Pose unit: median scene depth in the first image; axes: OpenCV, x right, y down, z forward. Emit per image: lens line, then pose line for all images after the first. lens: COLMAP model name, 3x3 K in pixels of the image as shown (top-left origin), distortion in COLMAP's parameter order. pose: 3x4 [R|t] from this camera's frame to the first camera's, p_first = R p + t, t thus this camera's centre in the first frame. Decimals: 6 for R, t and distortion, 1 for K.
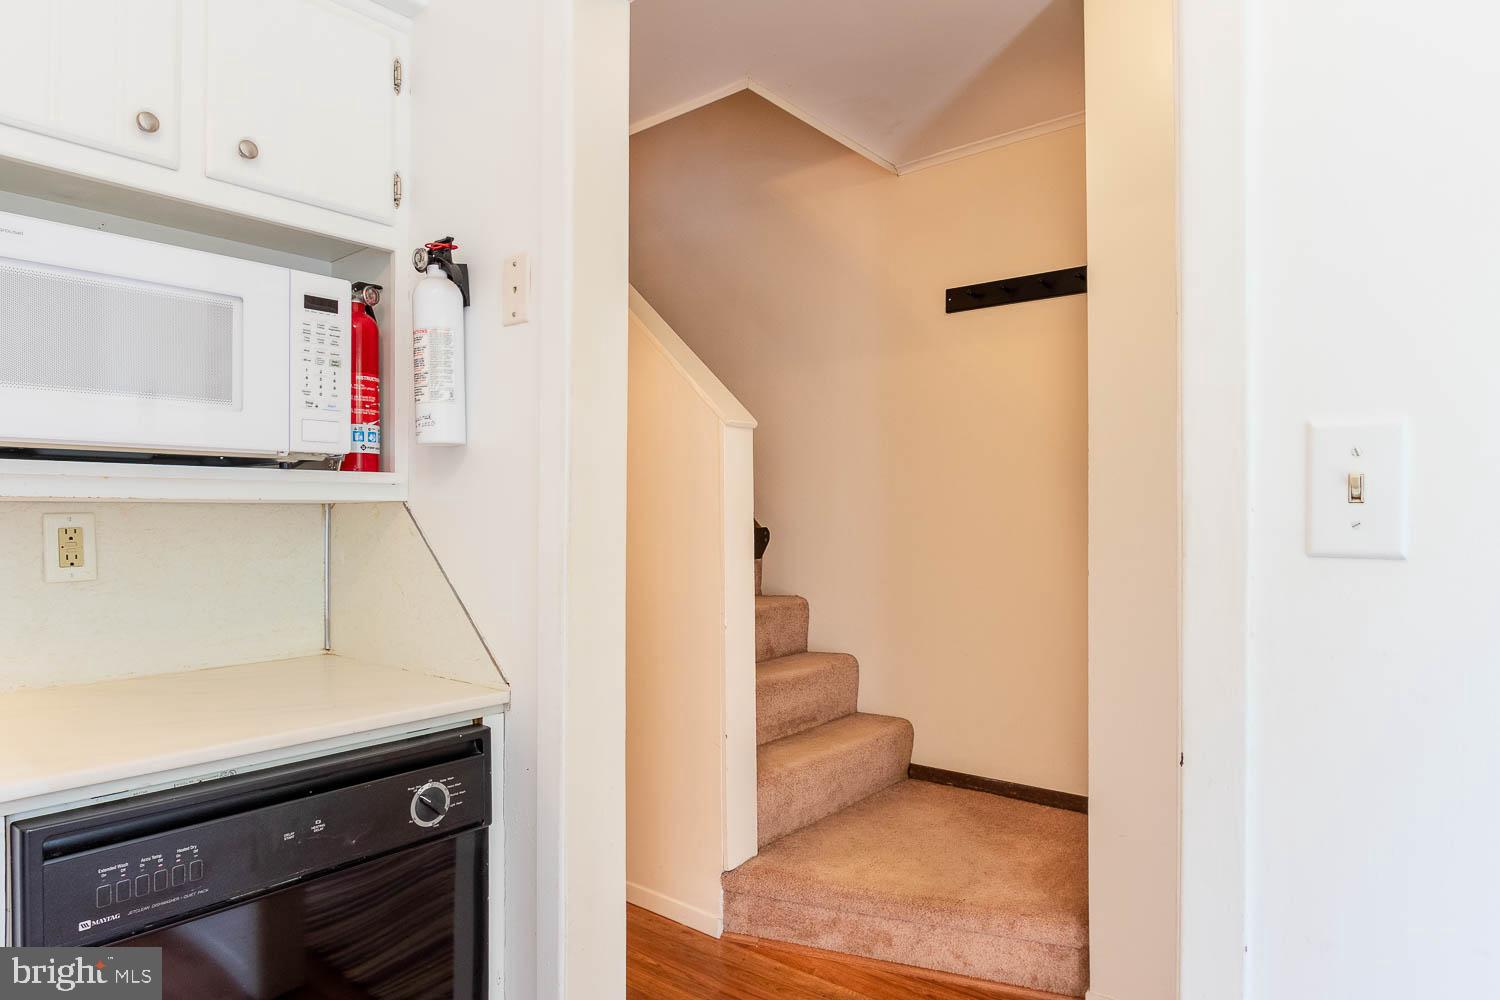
lens RADIAL K [[885.0, 0, 750.6], [0, 885.0, 517.3], [0, 0, 1]] dist [-0.017682, -0.000873]
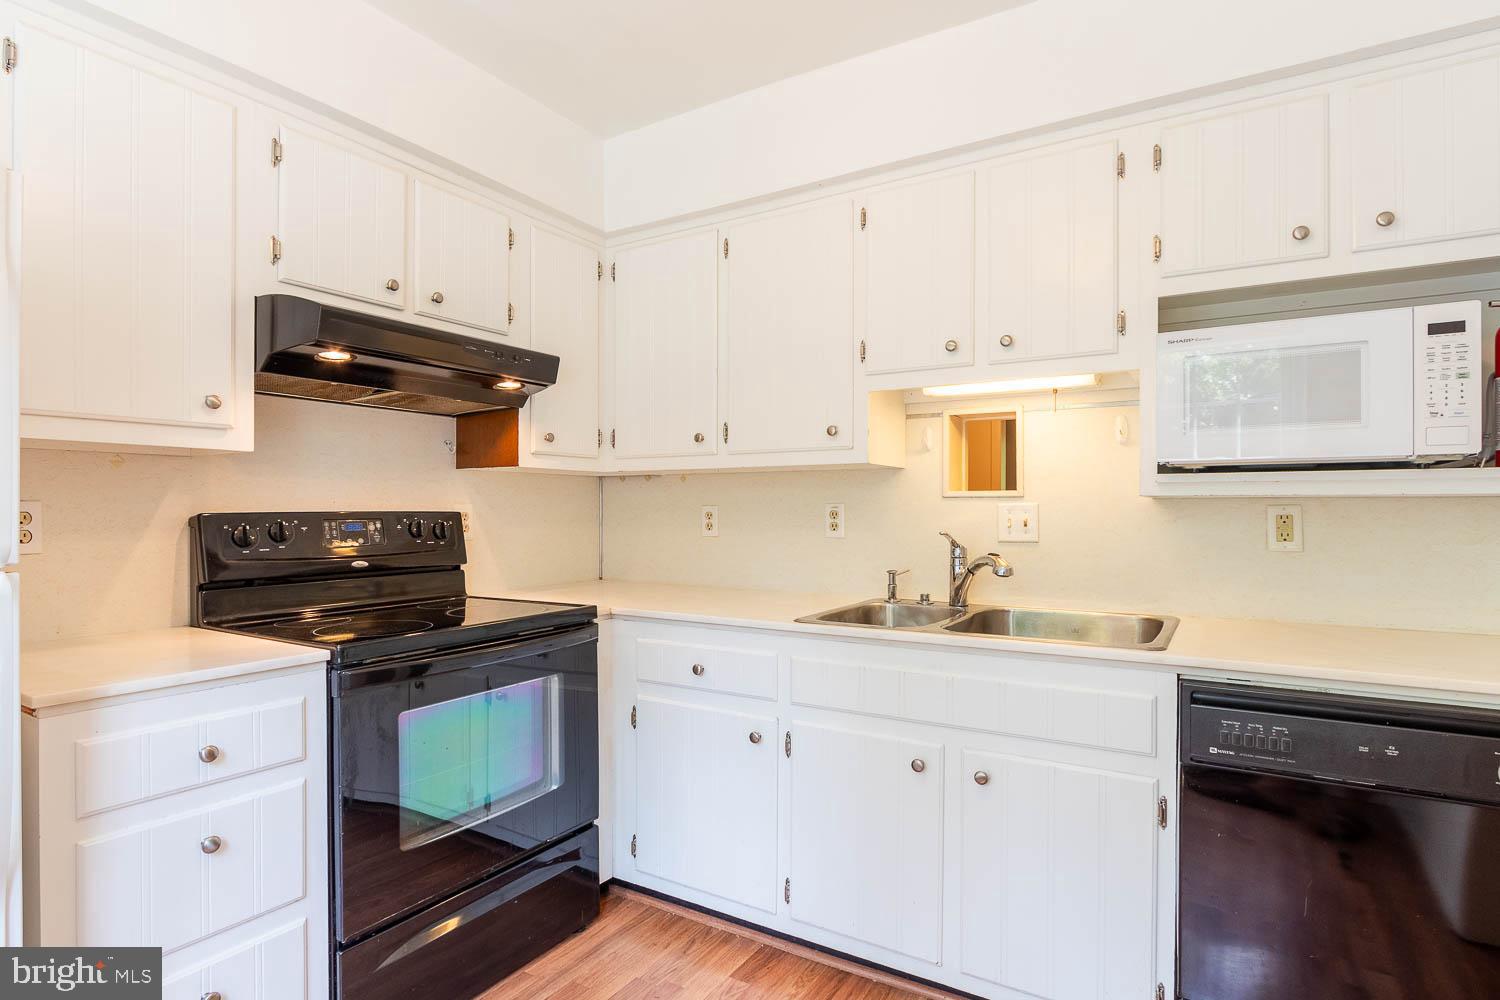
lens RADIAL K [[759.0, 0, 750.0], [0, 759.0, 500.0], [0, 0, 1]] dist [-0.034075, 0.000220]
pose [[0.123383, -0.005620, -0.992343, 0.373761], [-0.002865, 0.999978, -0.006020, -0.003096], [0.992355, 0.003586, 0.123364, -0.046483]]
